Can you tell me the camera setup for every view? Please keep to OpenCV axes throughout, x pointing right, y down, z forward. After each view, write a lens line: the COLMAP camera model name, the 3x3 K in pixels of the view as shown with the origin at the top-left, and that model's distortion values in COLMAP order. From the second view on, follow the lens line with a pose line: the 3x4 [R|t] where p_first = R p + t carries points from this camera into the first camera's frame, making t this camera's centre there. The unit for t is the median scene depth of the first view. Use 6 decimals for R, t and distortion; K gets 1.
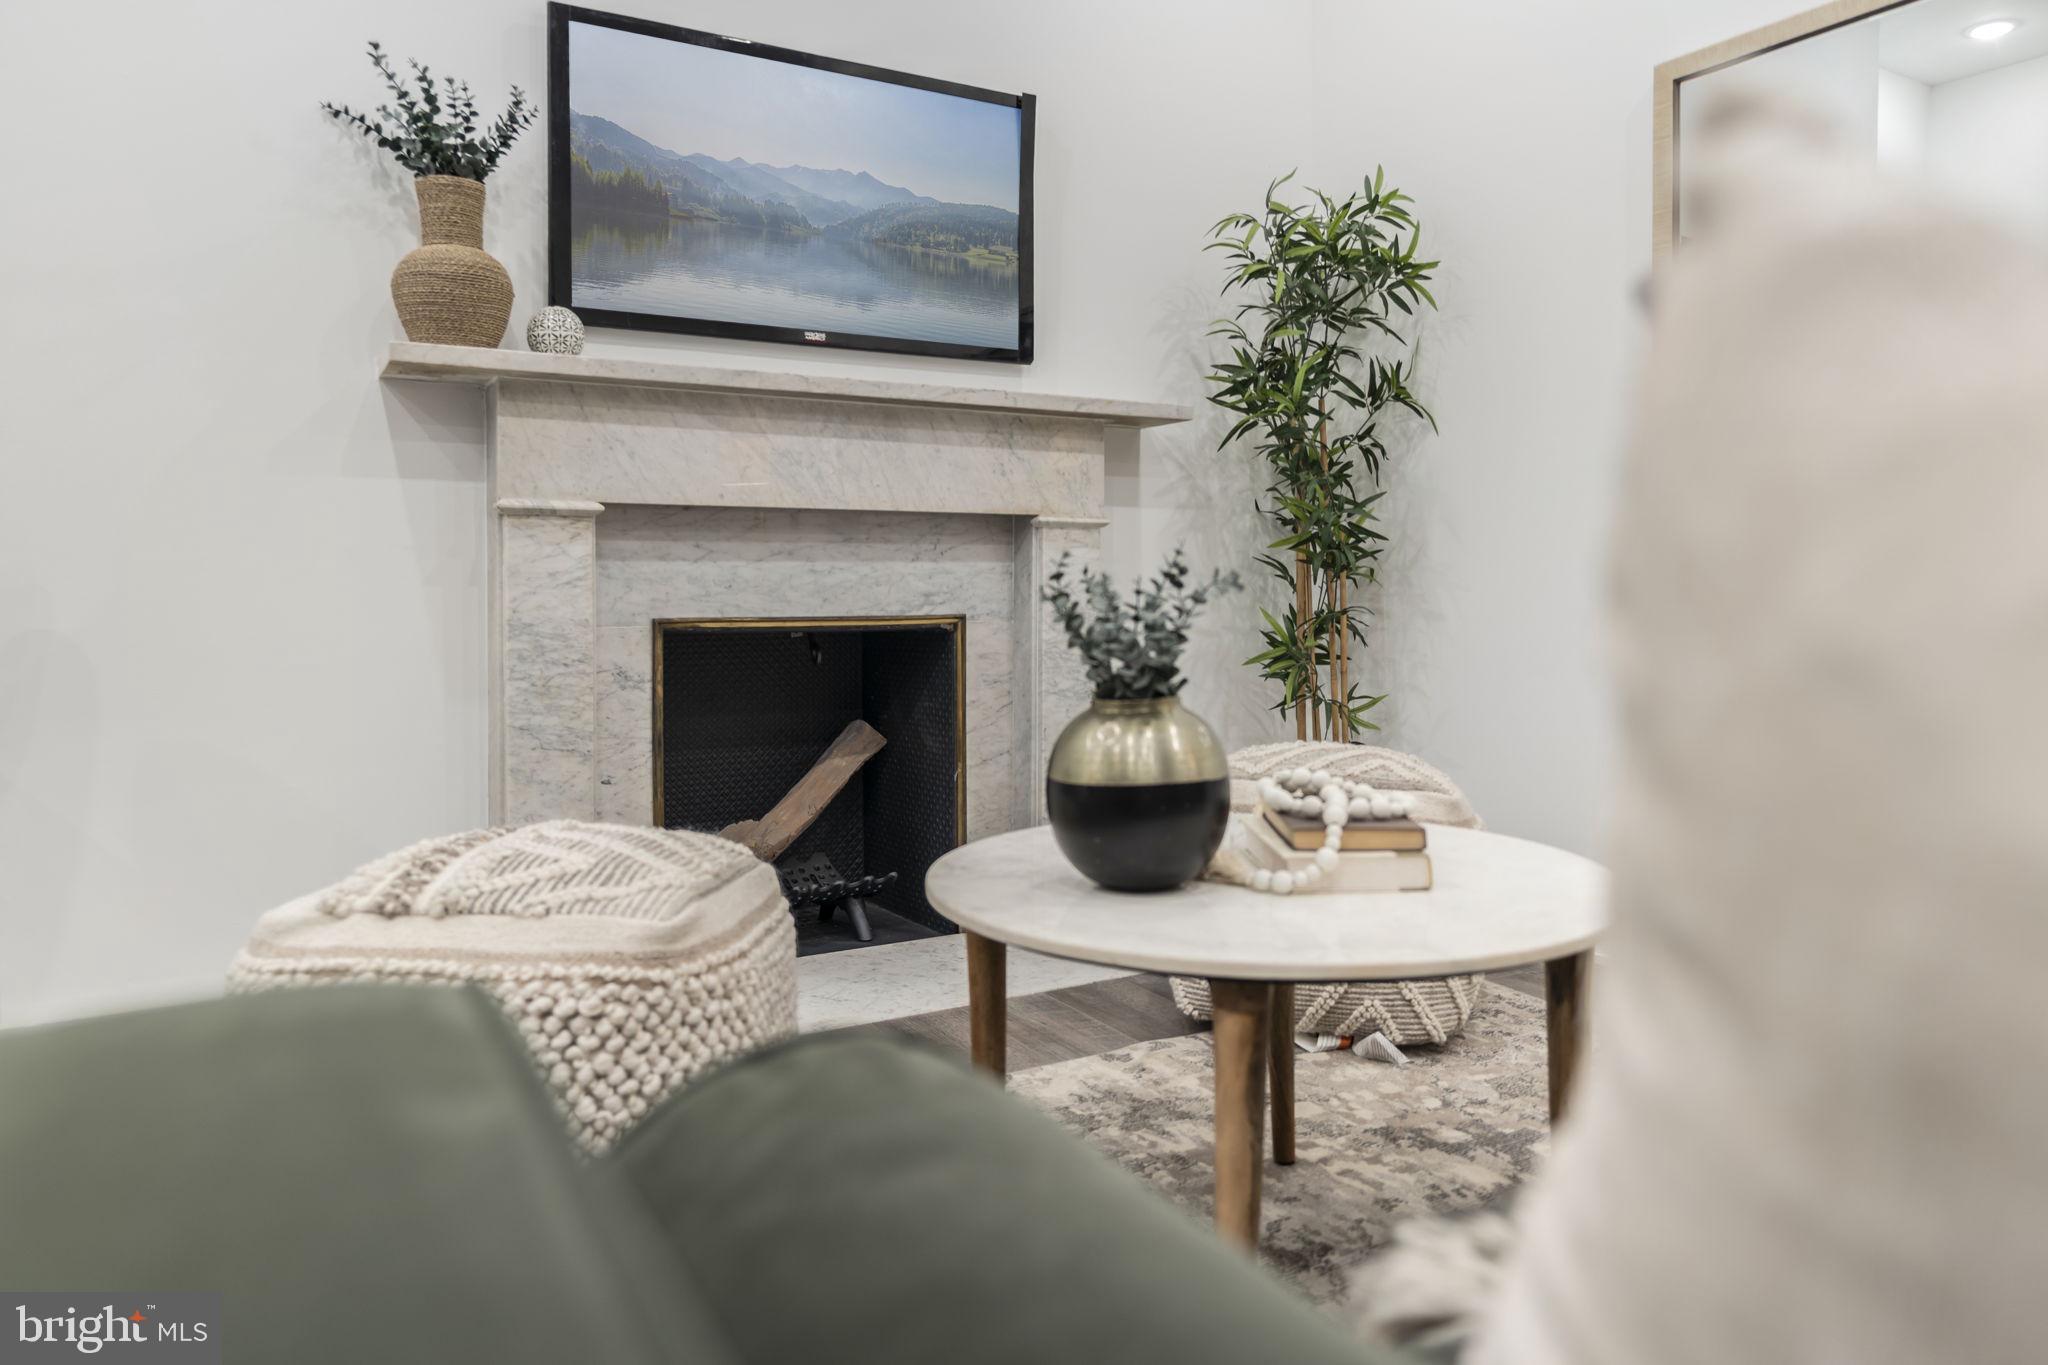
lens RADIAL K [[918.6, 0, 1039.7], [0, 918.6, 689.1], [0, 0, 1]] dist [-0.005765, 0.001356]
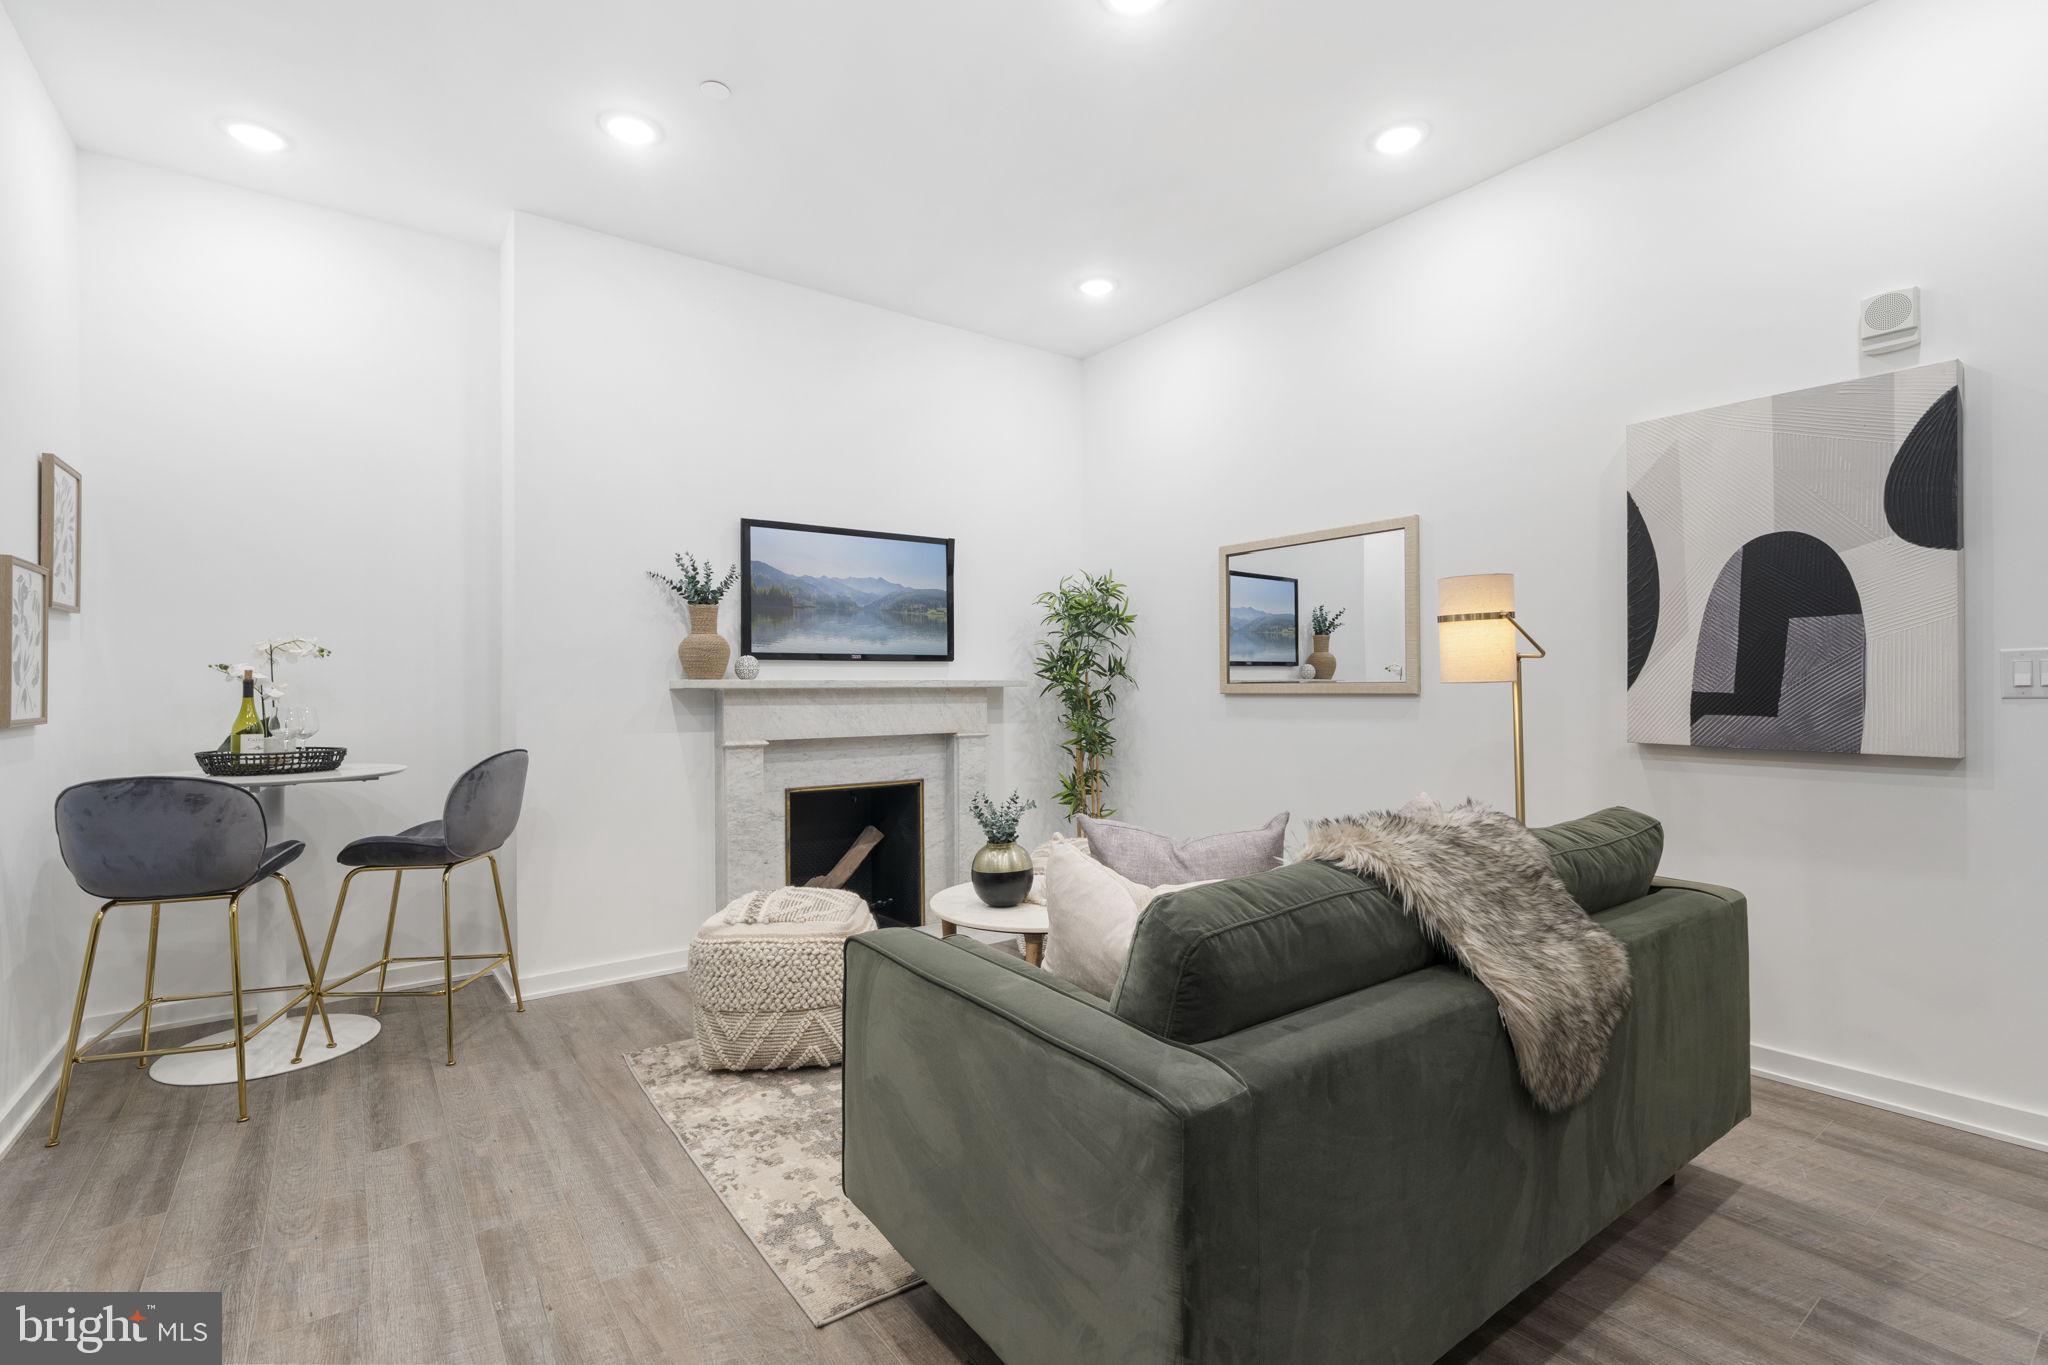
lens RADIAL K [[918.6, 0, 1008.6], [0, 918.6, 683.4], [0, 0, 1]] dist [-0.005765, 0.001356]
pose [[0.994159, -0.006871, 0.107704, -0.121280], [0.007661, 0.999947, -0.006924, -0.307639], [-0.107651, 0.007709, 0.994159, -1.254126]]
